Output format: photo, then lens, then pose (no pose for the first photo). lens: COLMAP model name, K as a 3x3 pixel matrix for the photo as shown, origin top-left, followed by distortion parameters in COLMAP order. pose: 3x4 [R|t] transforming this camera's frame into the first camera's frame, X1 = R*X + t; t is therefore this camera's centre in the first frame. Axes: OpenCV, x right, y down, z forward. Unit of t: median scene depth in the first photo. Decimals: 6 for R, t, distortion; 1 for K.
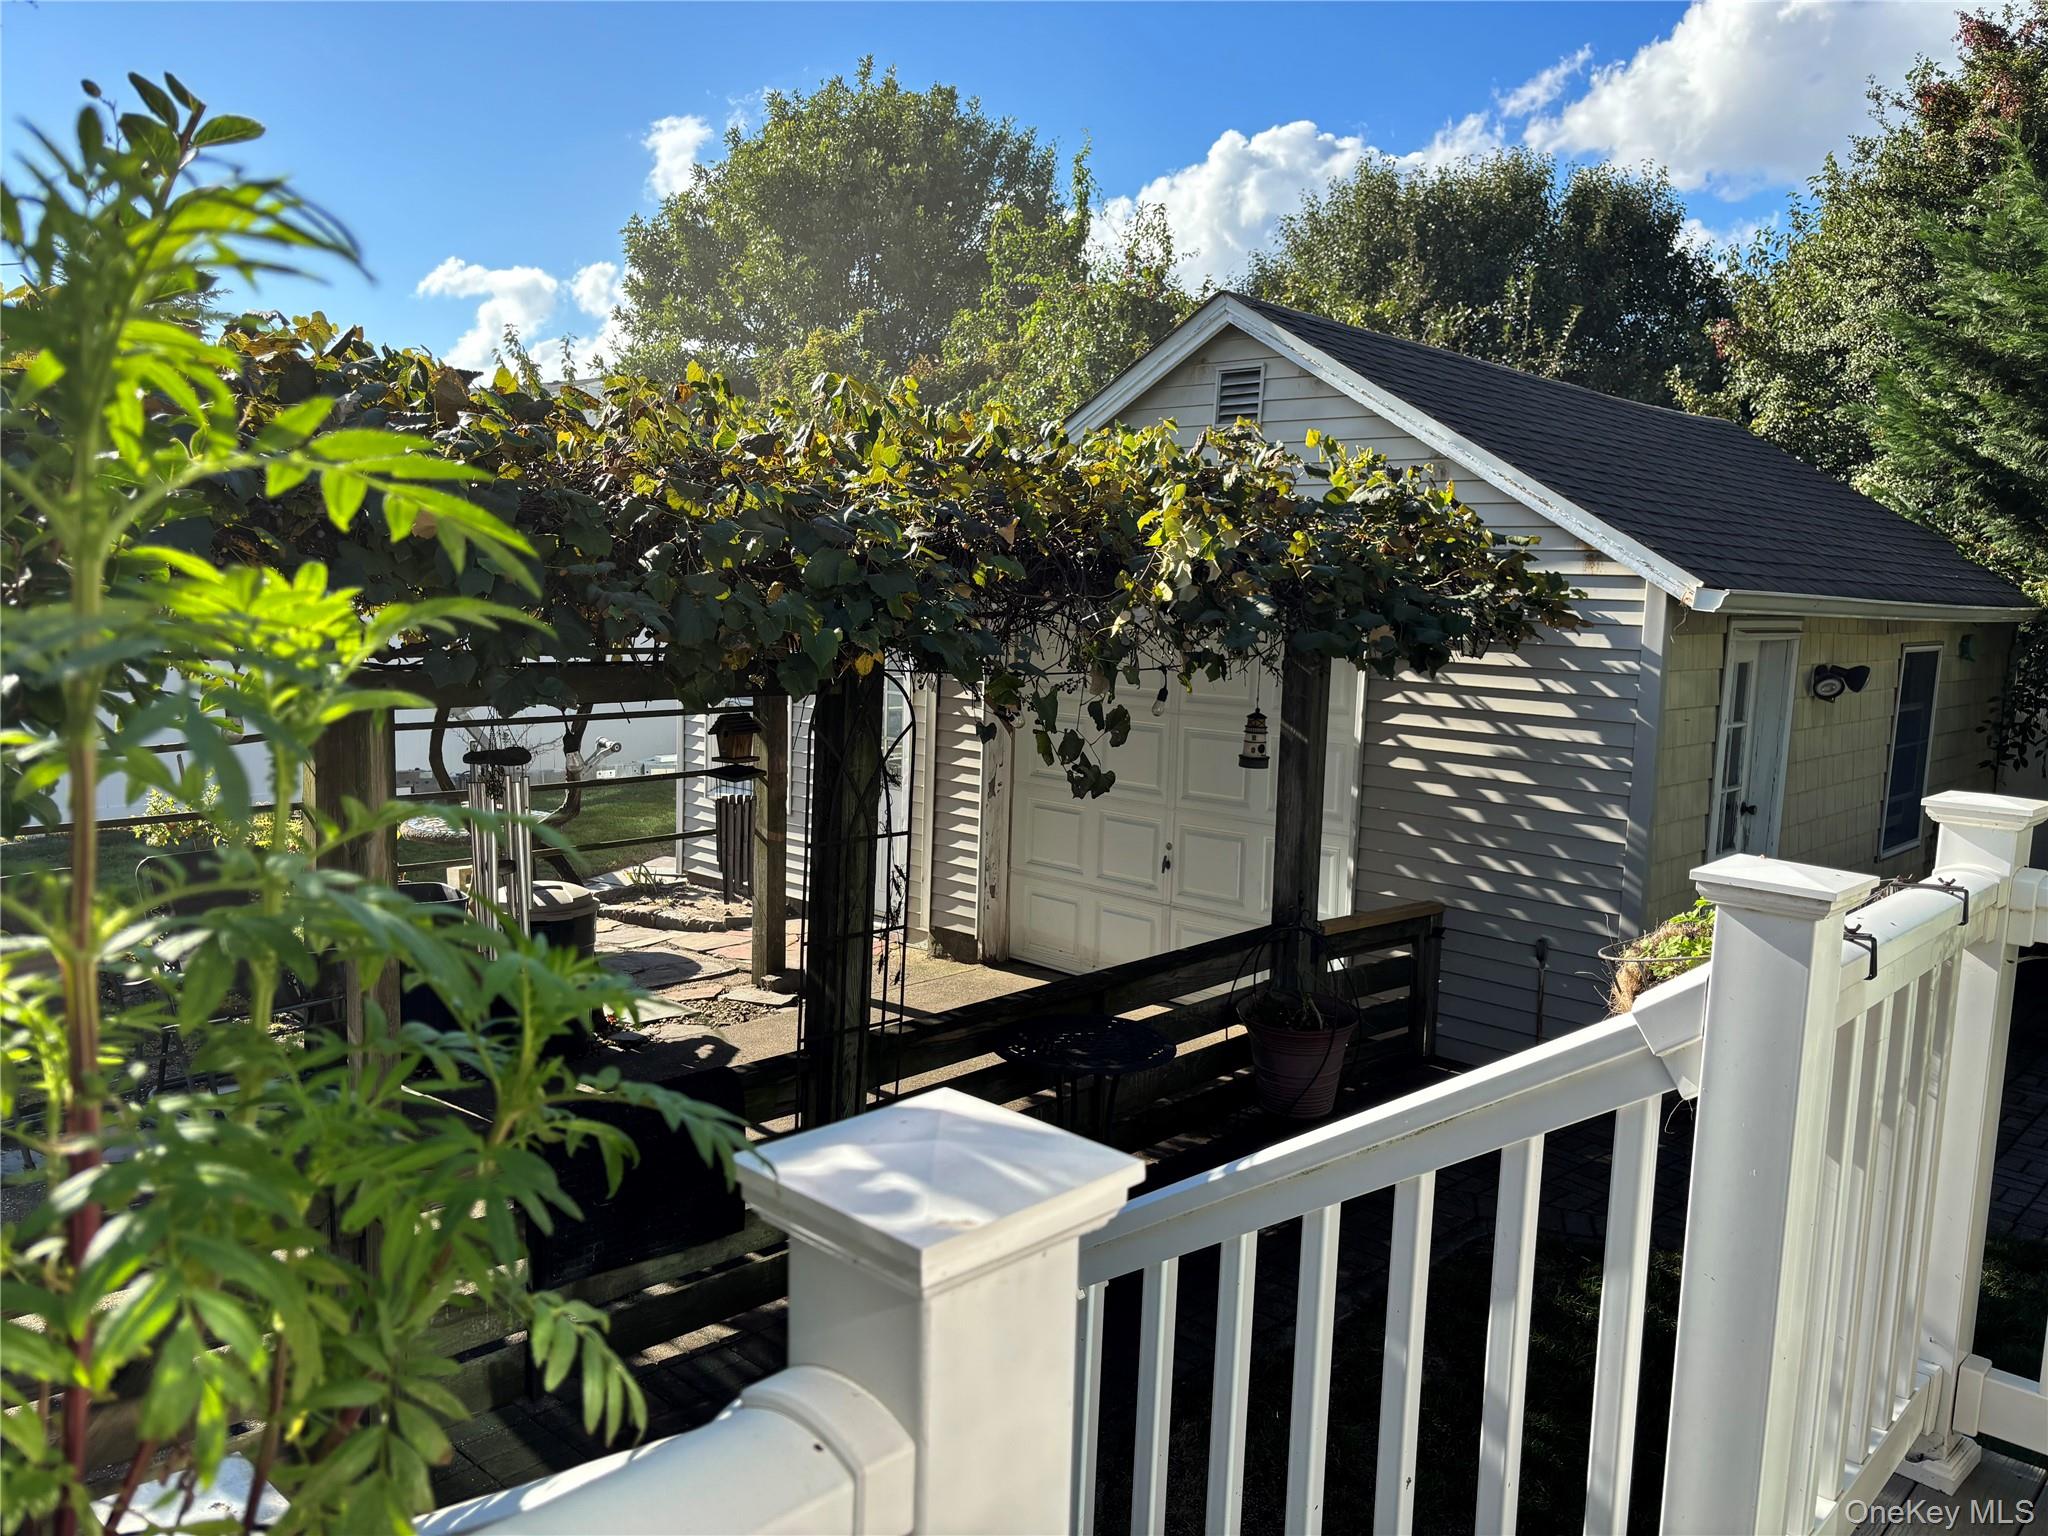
lens RADIAL K [[1544.4, 0, 1011.7], [0, 1544.4, 766.5], [0, 0, 1]] dist [0.083475, -0.104446]
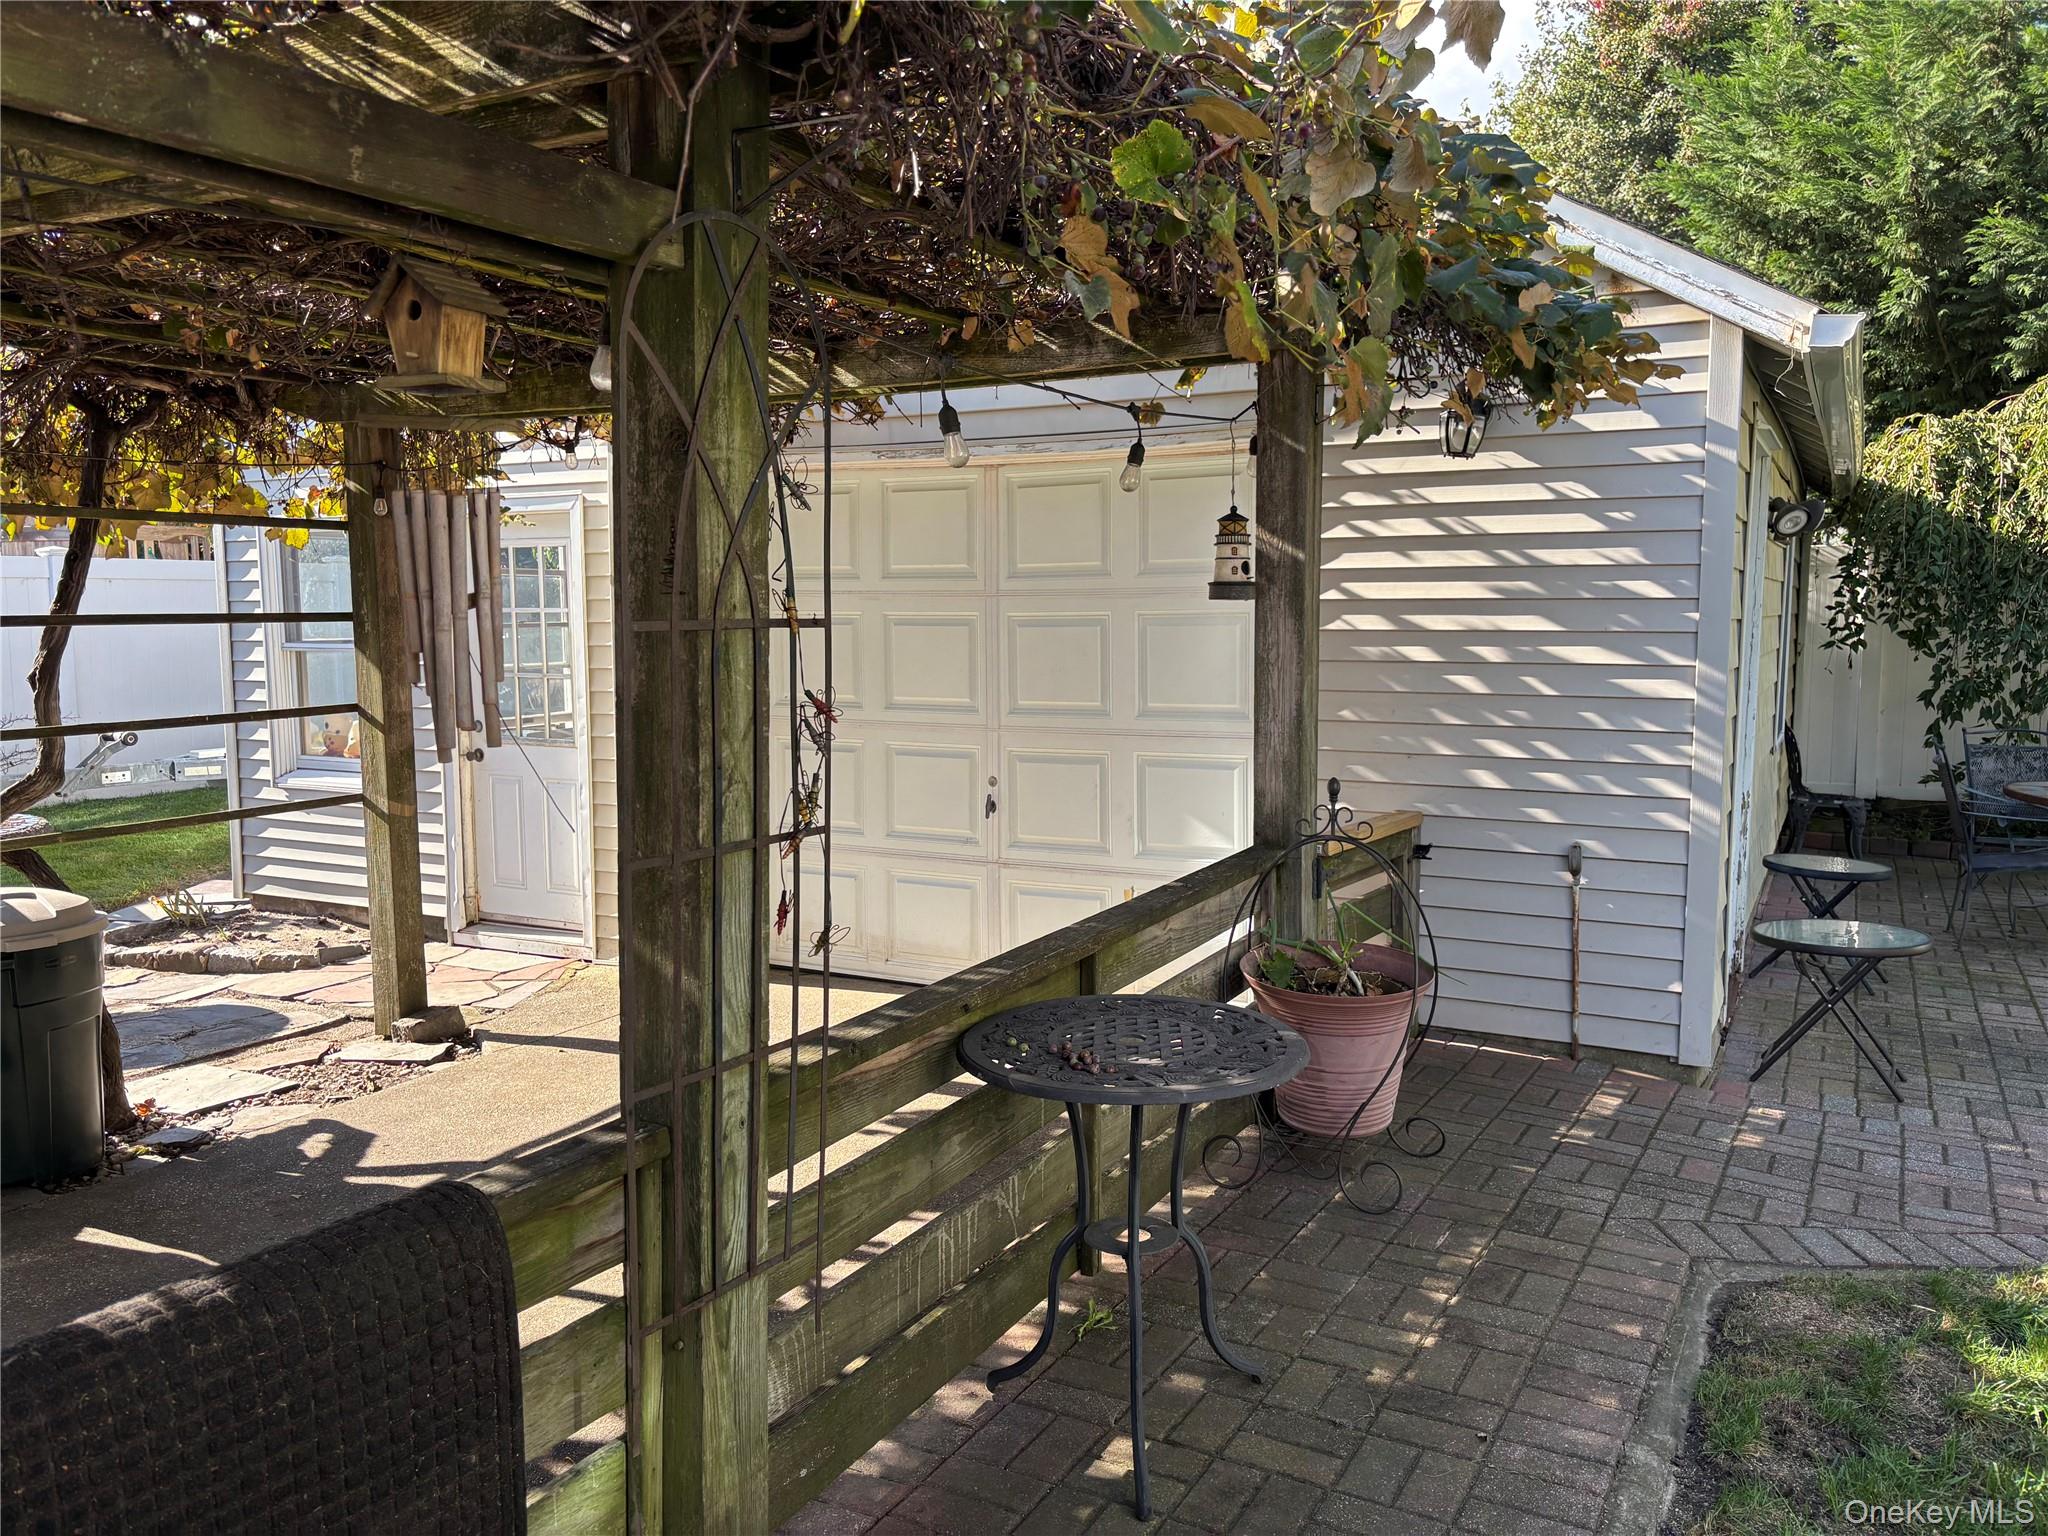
lens RADIAL K [[1569.0, 0, 1023.4], [0, 1569.0, 774.9], [0, 0, 1]] dist [0.082126, -0.102973]
pose [[0.964985, -0.060367, 0.255264, -0.072058], [0.062420, 0.998050, 0.000058, 0.050132], [-0.254770, 0.015878, 0.966871, 0.291102]]
